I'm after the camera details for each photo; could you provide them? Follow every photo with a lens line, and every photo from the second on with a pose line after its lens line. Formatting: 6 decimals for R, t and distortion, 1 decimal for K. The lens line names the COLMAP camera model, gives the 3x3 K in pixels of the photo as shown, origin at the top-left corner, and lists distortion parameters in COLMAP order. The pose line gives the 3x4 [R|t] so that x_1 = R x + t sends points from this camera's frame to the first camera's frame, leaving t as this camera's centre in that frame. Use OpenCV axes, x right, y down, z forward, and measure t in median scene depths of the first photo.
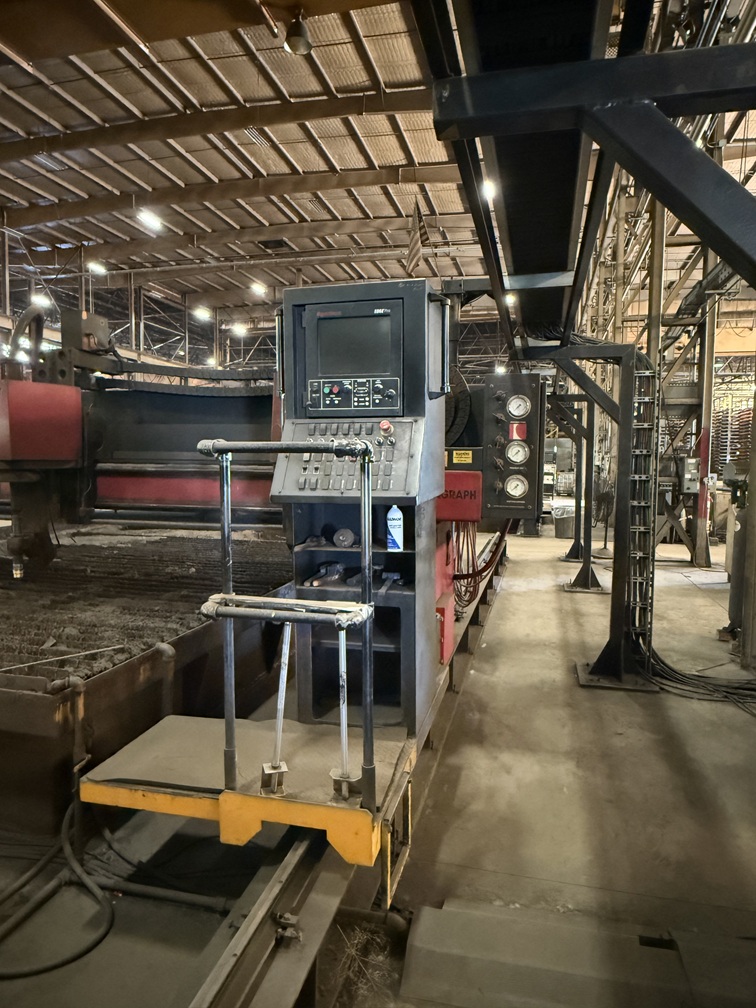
lens RADIAL K [[651.3, 0, 381.8], [0, 651.3, 506.8], [0, 0, 1]] dist [-0.000498, 0.000453]
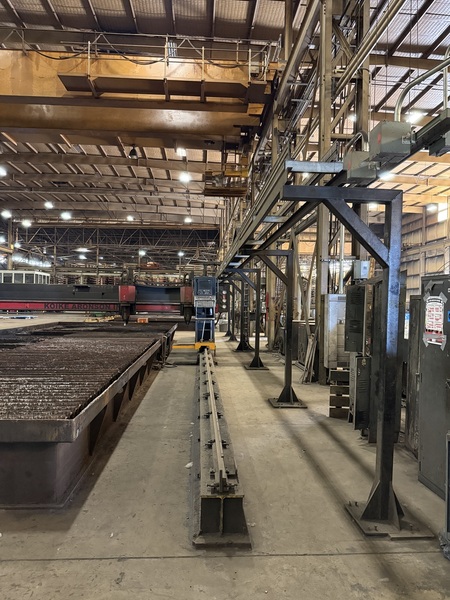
lens RADIAL K [[418.1, 0, 226.0], [0, 418.1, 303.3], [0, 0, 1]] dist [0.005103, -0.001087]
pose [[0.952443, 0.006642, 0.304645, -0.135131], [0.014630, 0.997613, -0.067488, 0.028304], [-0.304366, 0.068735, 0.950072, -0.374561]]
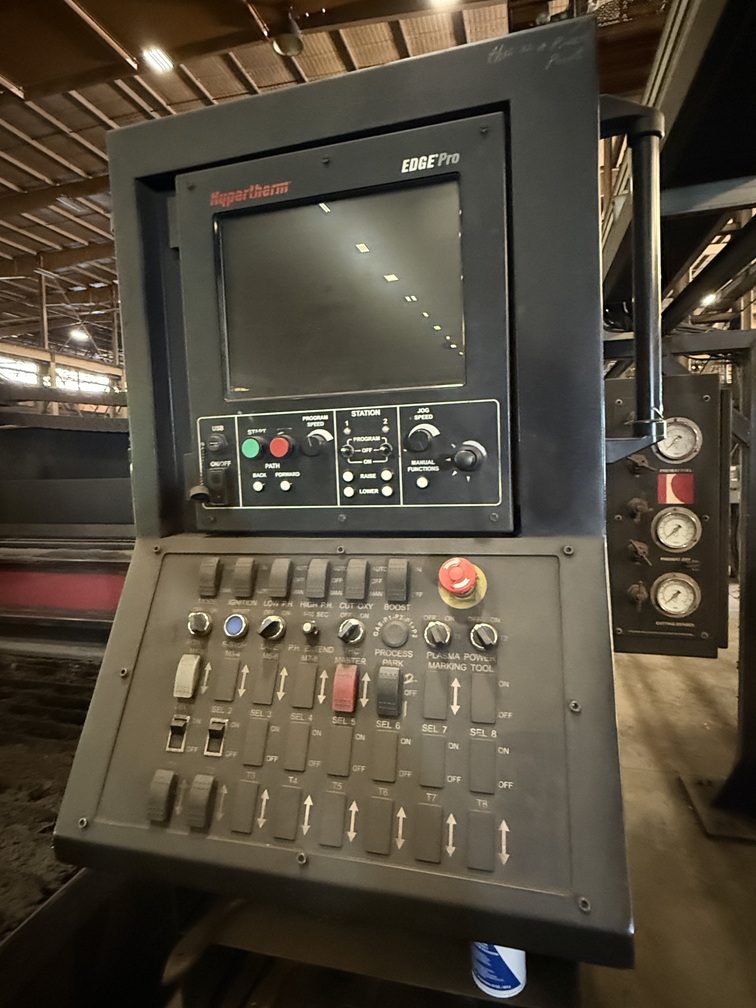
lens RADIAL K [[566.0, 0, 378.2], [0, 566.0, 497.0], [0, 0, 1]] dist [0.000929, -0.000618]
pose [[0.999074, -0.037331, -0.021412, -0.002397], [0.037083, 0.999242, -0.011835, -0.017251], [0.021838, 0.011030, 0.999701, 0.084356]]
